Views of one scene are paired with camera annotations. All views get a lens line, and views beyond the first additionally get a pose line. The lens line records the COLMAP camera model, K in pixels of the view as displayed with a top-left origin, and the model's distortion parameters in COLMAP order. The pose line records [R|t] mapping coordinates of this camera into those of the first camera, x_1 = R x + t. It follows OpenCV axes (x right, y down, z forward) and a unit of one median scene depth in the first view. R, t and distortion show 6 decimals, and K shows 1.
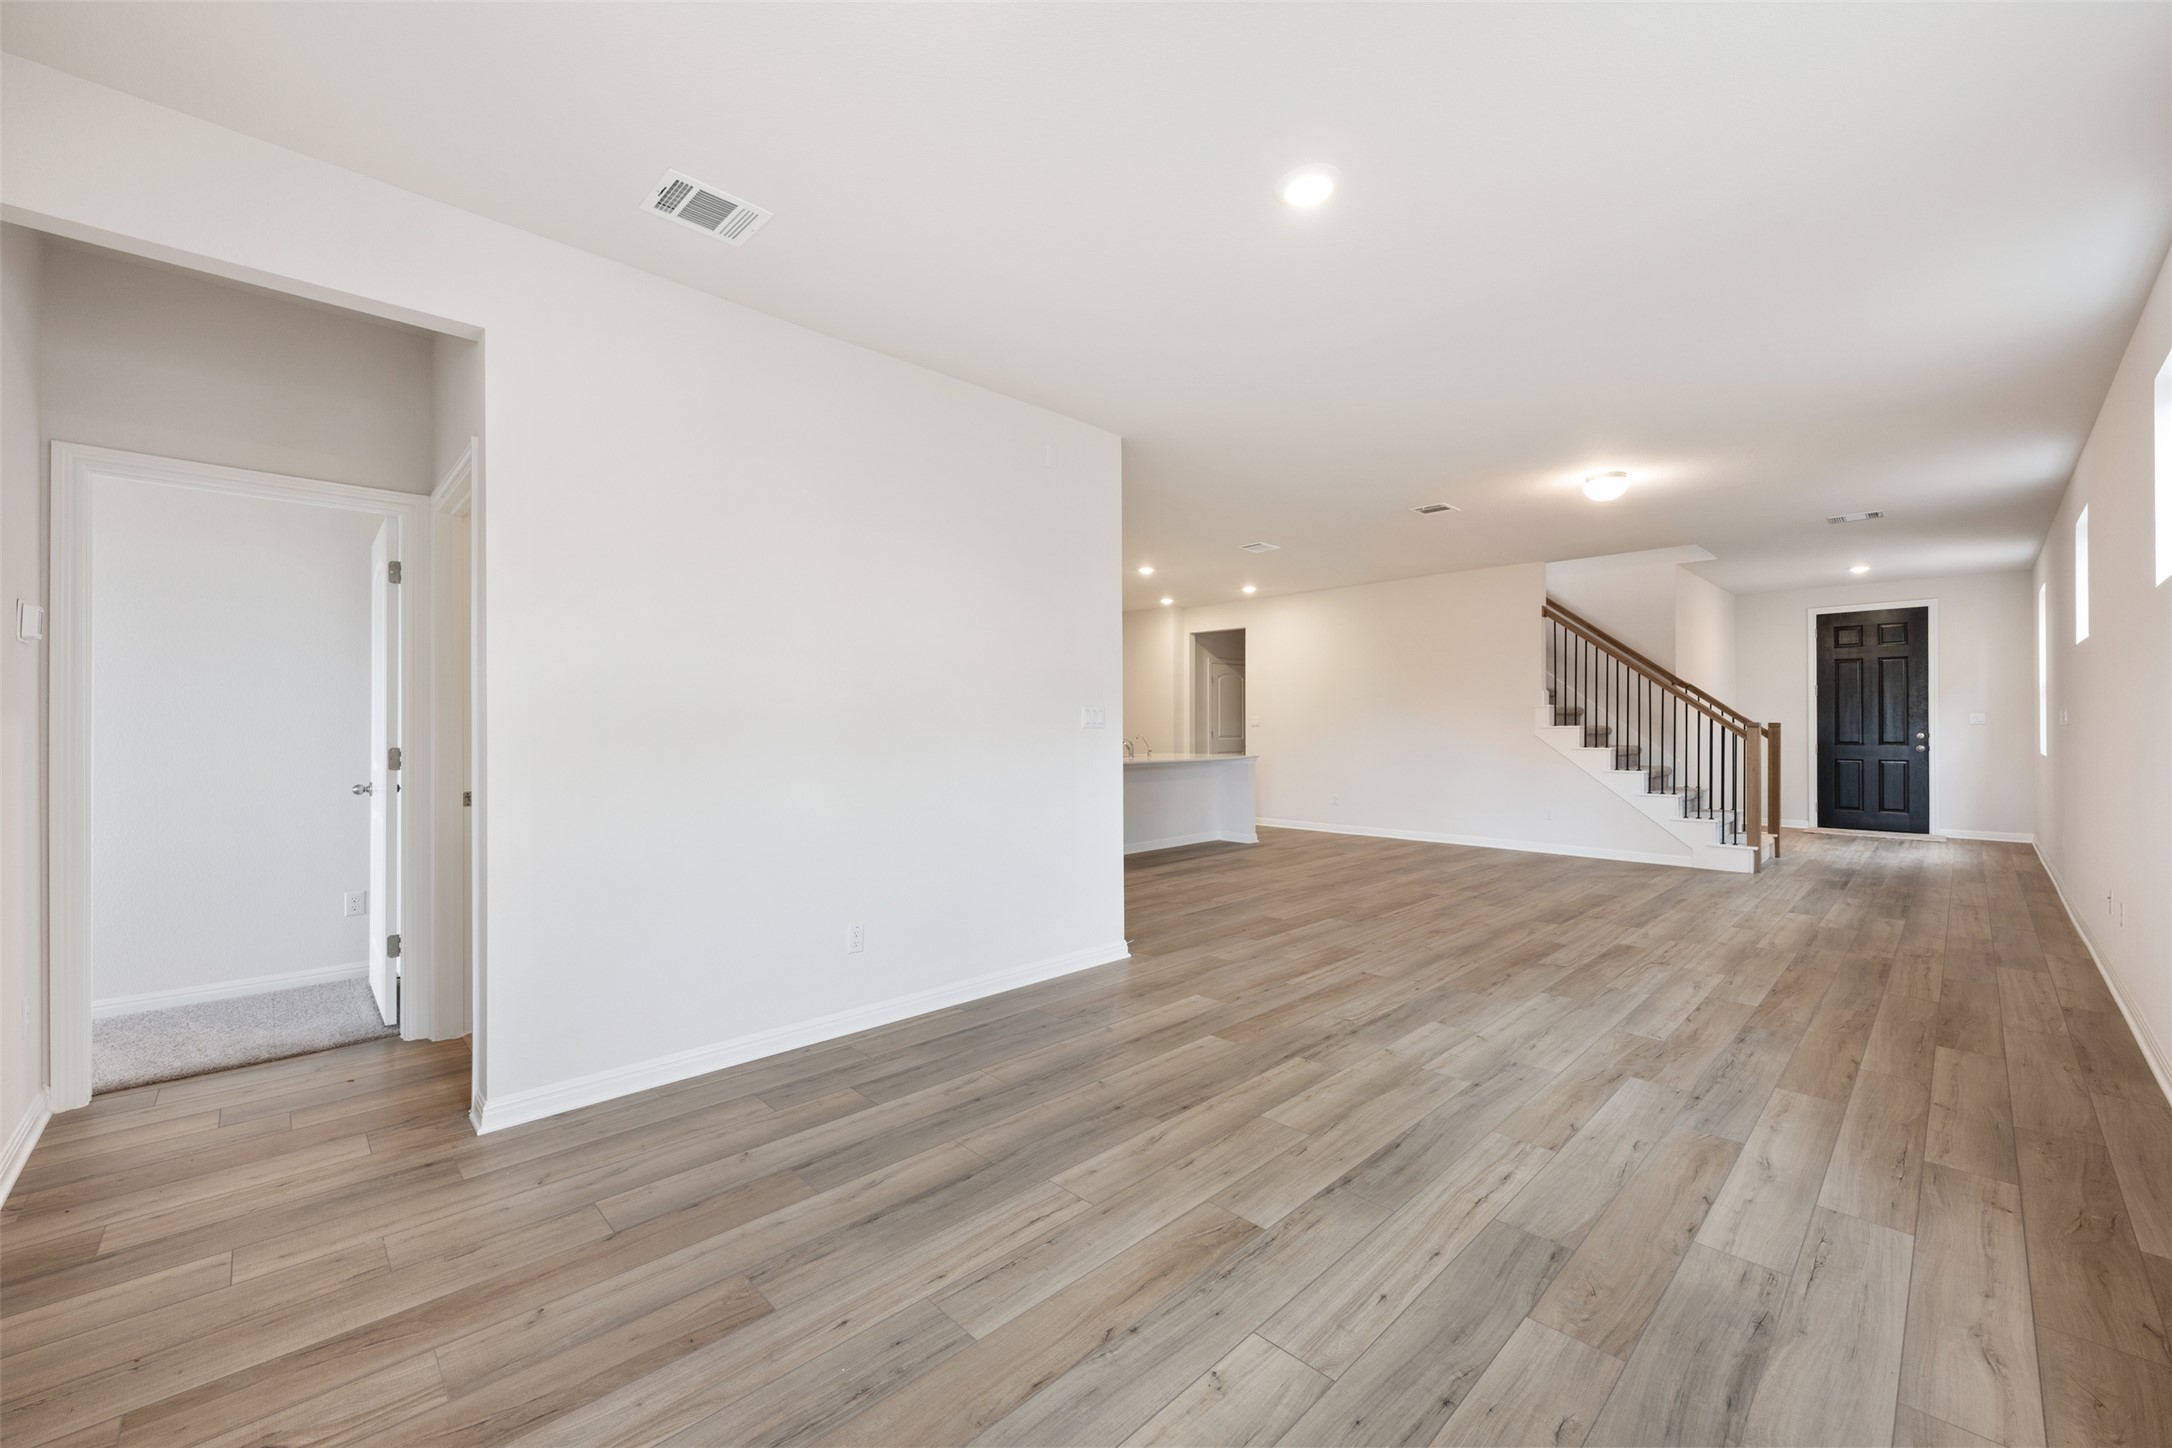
lens RADIAL K [[864.2, 0, 1076.4], [0, 864.2, 722.8], [0, 0, 1]] dist [-0.001370, 0.000432]
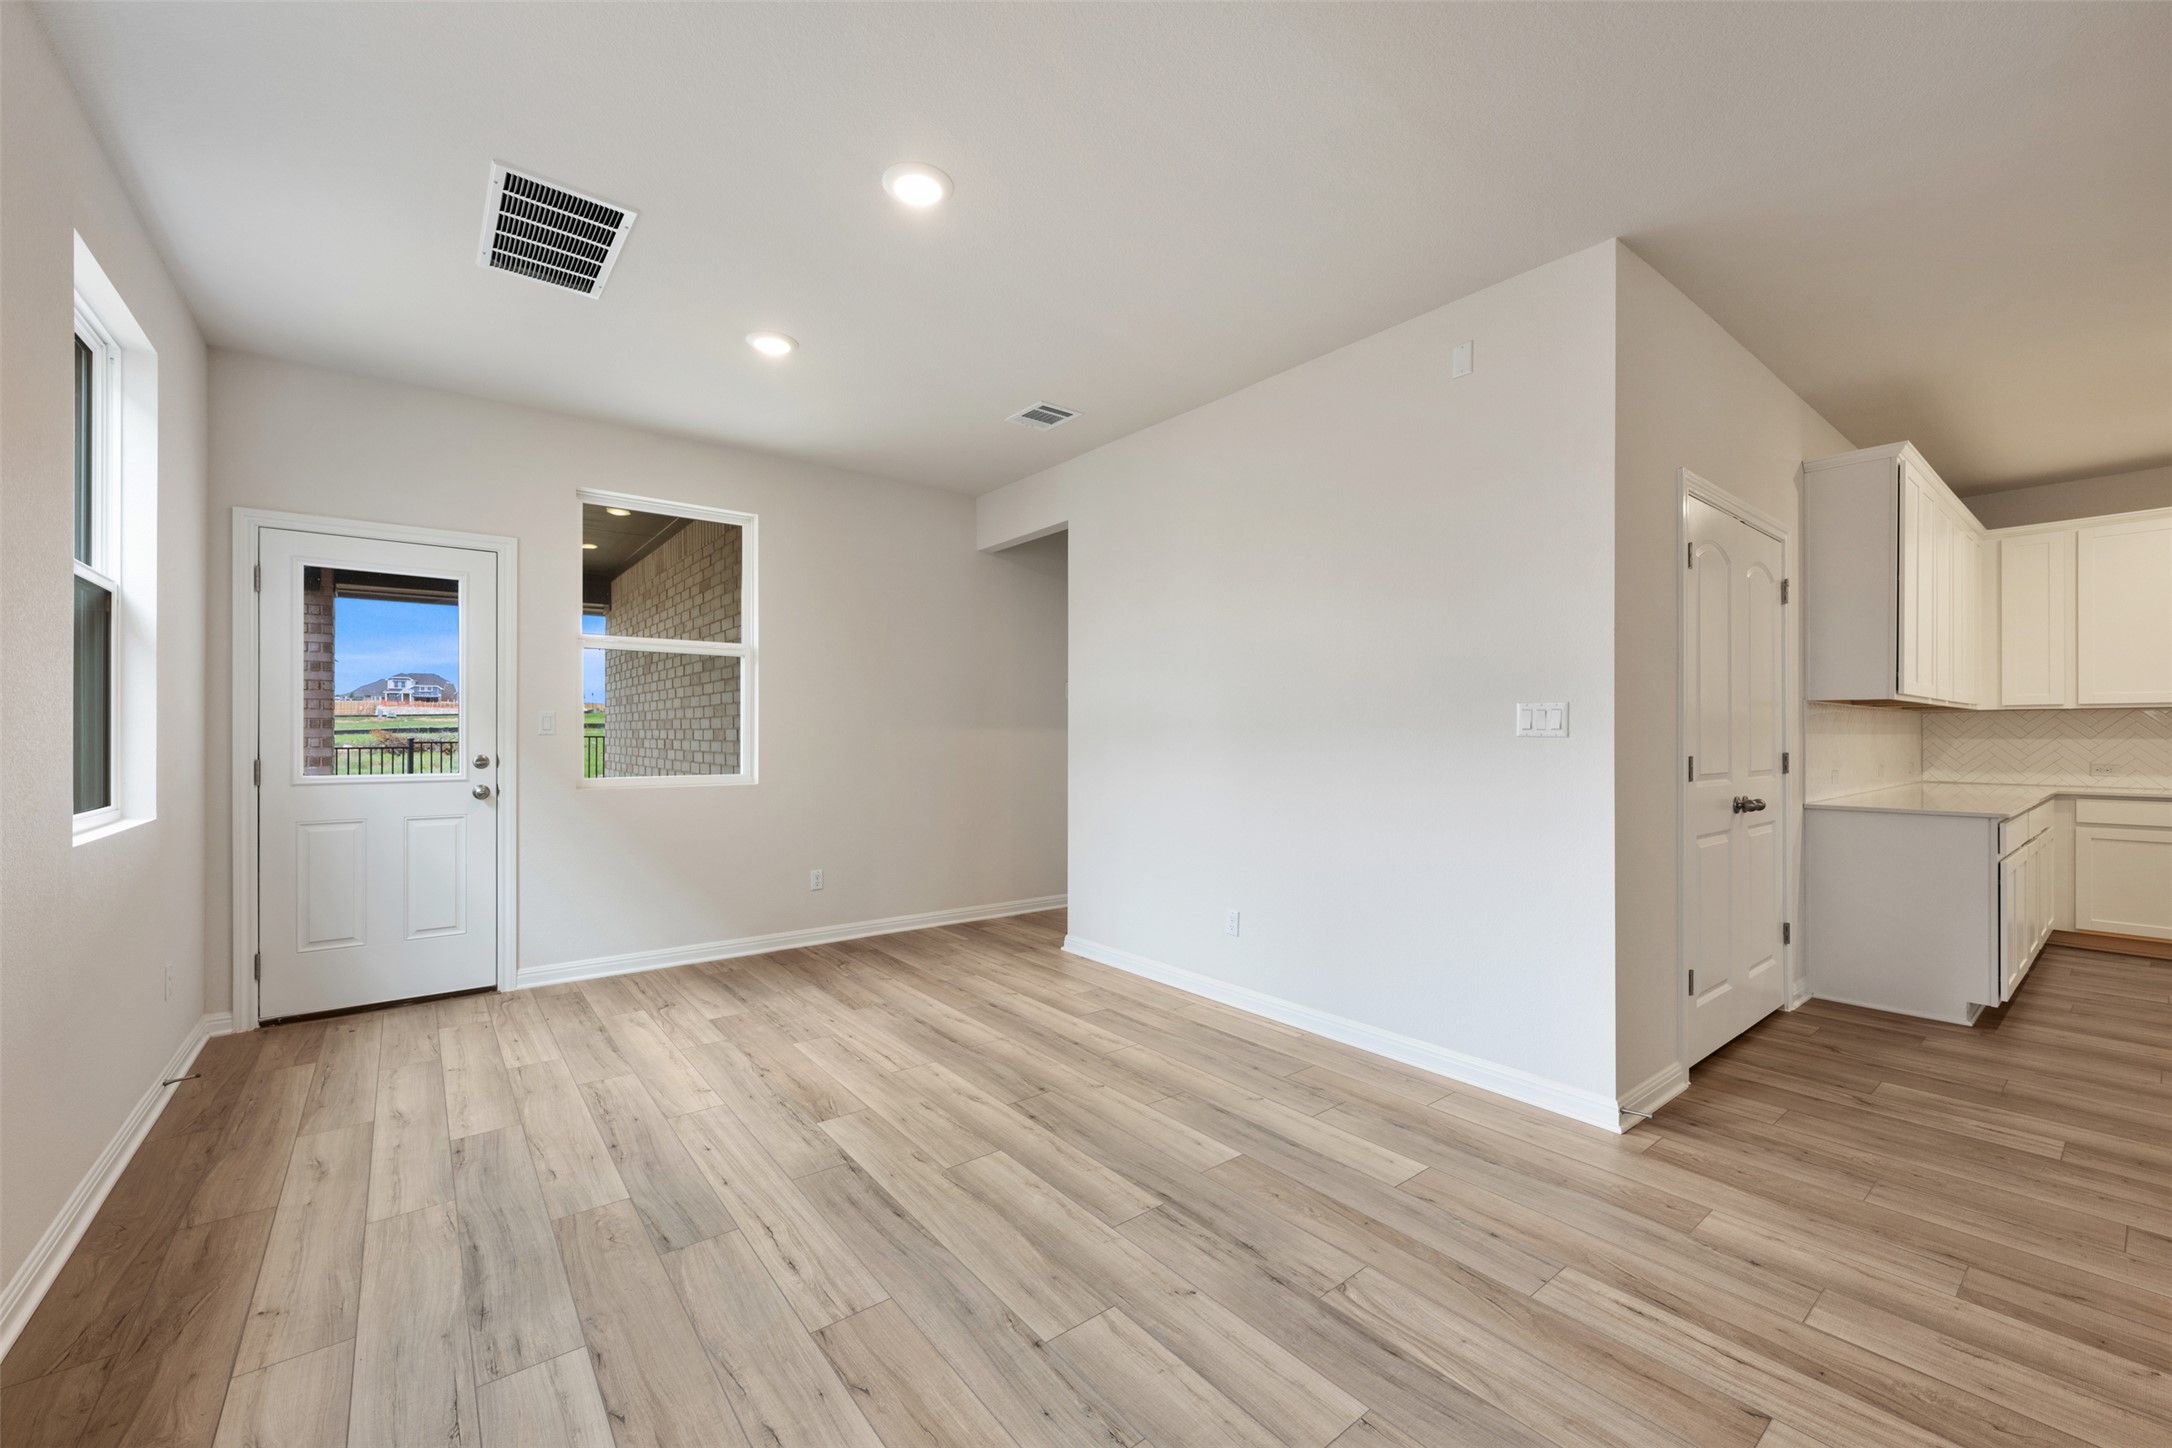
lens RADIAL K [[864.2, 0, 1076.4], [0, 864.2, 722.8], [0, 0, 1]] dist [-0.001370, 0.000432]
pose [[-0.108418, -0.011585, -0.994038, 0.455448], [0.004134, 0.999918, -0.012105, 0.001772], [0.994097, -0.005422, -0.108361, 0.474621]]
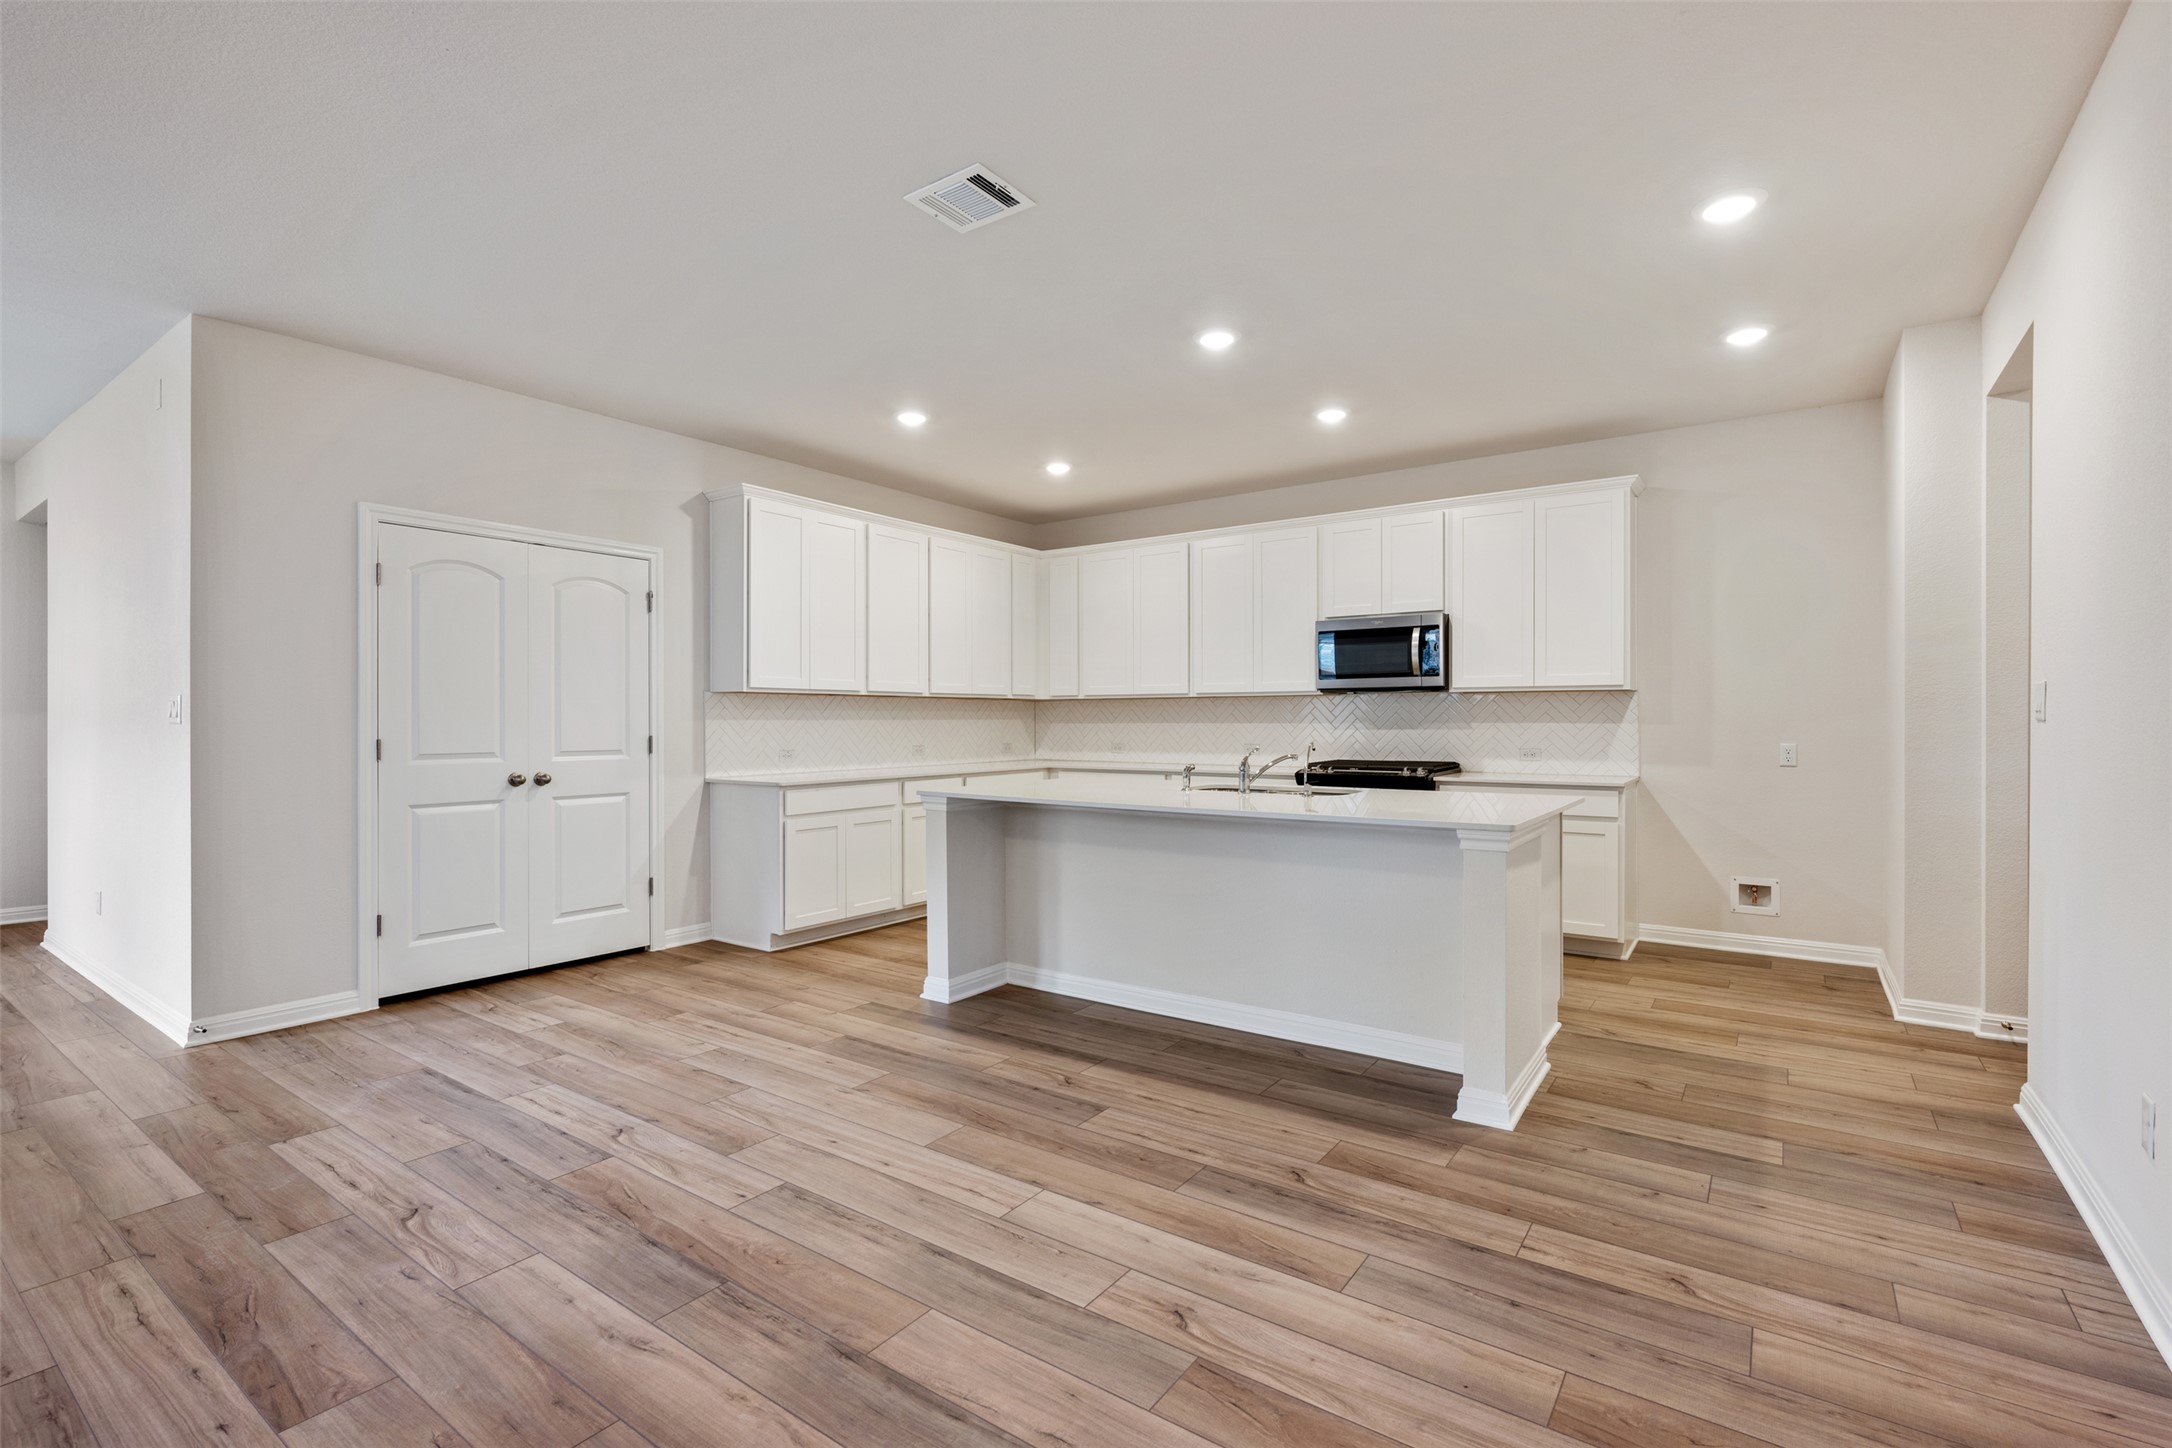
lens RADIAL K [[988.1, 0, 1086.0], [0, 988.1, 724.0], [0, 0, 1]] dist [-0.002719, 0.000418]
pose [[0.176474, 0.006645, -0.984283, 0.659339], [0.004722, 0.999960, 0.007598, 0.002887], [0.984294, -0.005989, 0.176435, 1.064959]]
